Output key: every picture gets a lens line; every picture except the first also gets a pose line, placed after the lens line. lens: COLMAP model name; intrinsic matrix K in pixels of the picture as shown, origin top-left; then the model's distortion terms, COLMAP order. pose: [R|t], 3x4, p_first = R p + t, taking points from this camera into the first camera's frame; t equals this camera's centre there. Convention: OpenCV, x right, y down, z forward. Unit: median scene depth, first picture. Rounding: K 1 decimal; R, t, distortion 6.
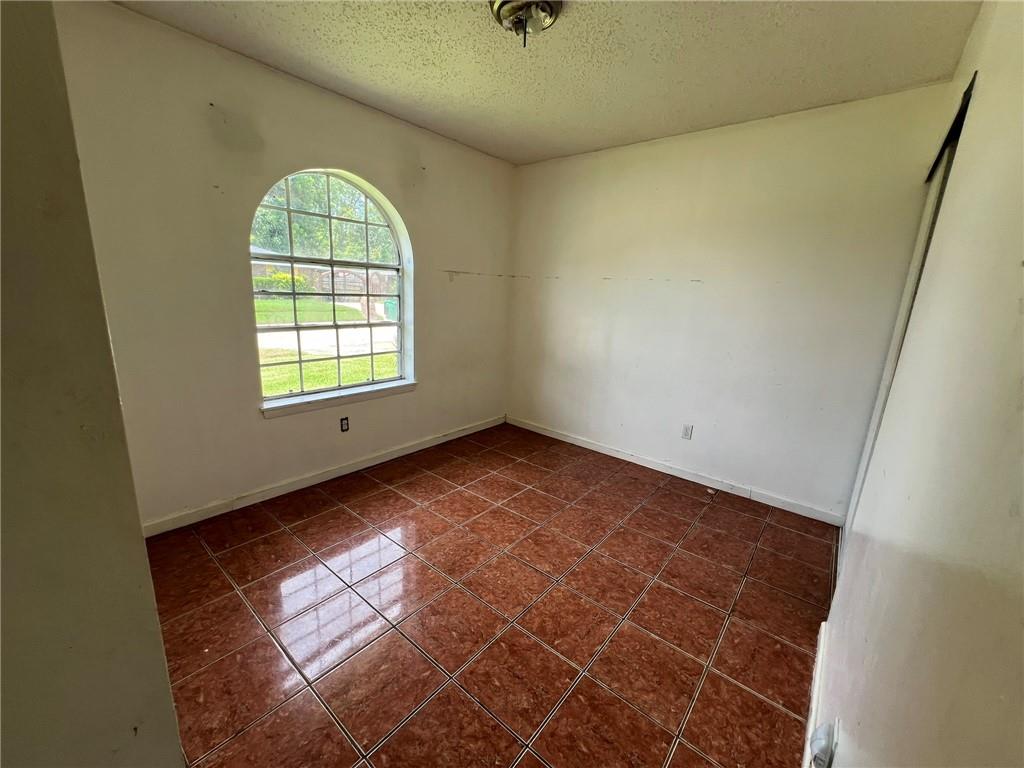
lens RADIAL K [[411.2, 0, 509.5], [0, 411.2, 384.9], [0, 0, 1]] dist [-0.000360, 0.000164]
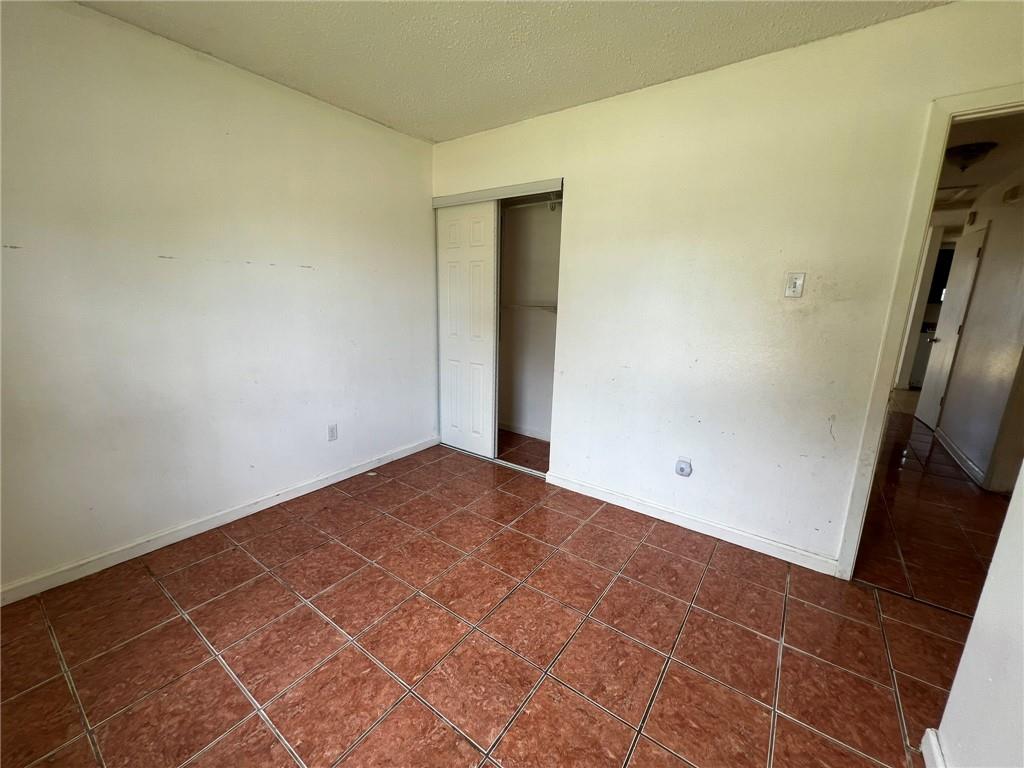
lens RADIAL K [[411.2, 0, 510.6], [0, 411.2, 384.9], [0, 0, 1]] dist [-0.000360, 0.000164]
pose [[-0.065478, -0.259207, 0.963600, -0.600699], [0.198172, 0.943059, 0.267148, -0.203515], [-0.977978, 0.208451, -0.010382, 0.790585]]
